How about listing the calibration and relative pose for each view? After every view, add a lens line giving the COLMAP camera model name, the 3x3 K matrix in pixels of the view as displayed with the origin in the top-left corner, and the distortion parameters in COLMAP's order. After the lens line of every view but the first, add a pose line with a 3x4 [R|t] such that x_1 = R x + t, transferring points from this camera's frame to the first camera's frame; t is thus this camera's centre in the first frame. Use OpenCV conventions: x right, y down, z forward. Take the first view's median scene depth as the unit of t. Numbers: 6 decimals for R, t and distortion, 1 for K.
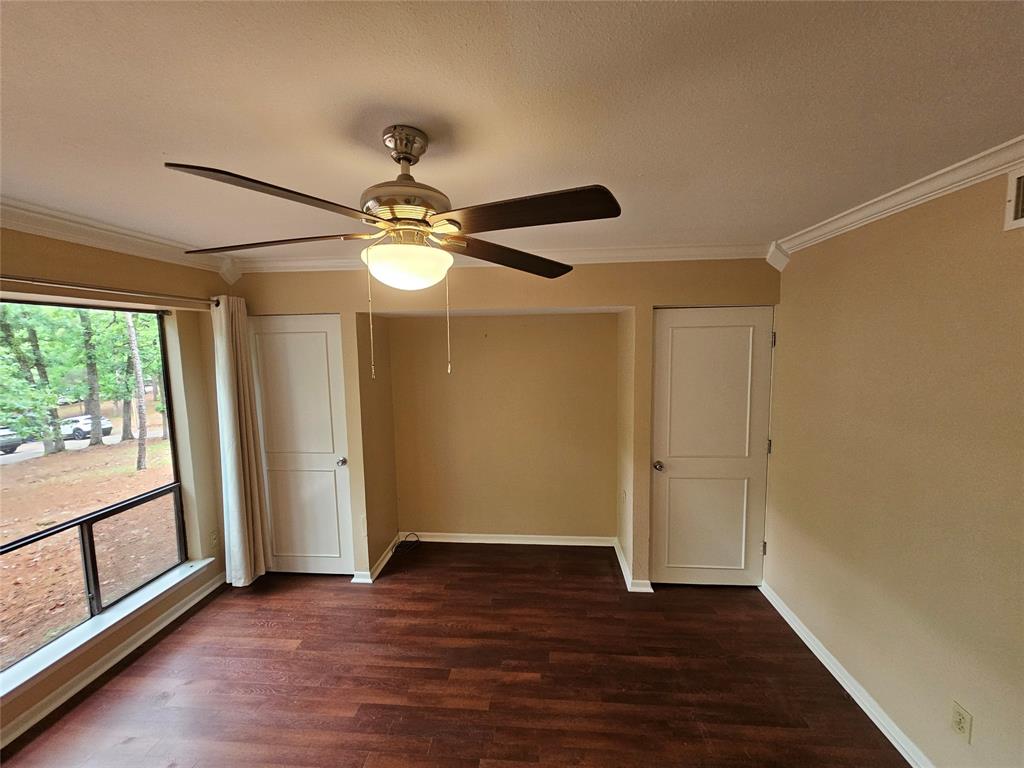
lens RADIAL K [[418.4, 0, 511.8], [0, 418.4, 385.5], [0, 0, 1]] dist [0.000508, 0.000653]
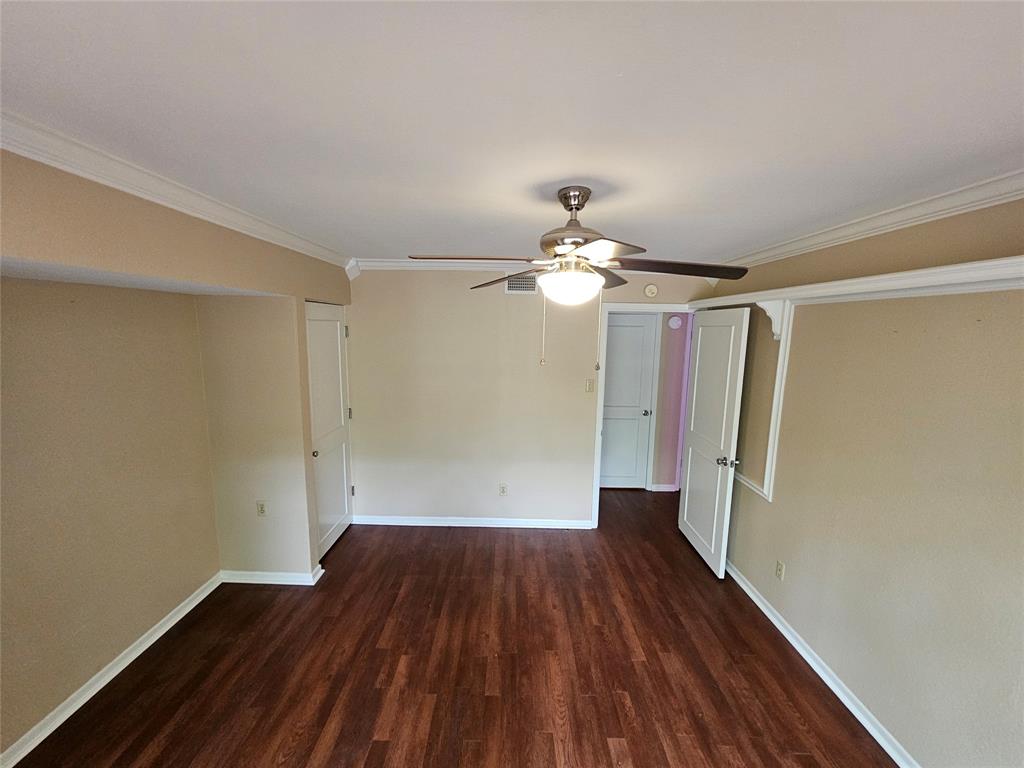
lens RADIAL K [[418.4, 0, 511.8], [0, 418.4, 385.5], [0, 0, 1]] dist [0.000508, 0.000653]
pose [[-0.082335, -0.119231, 0.989447, -0.872734], [0.084450, 0.988412, 0.126134, -0.078137], [-0.993020, 0.093944, -0.071312, 0.715997]]
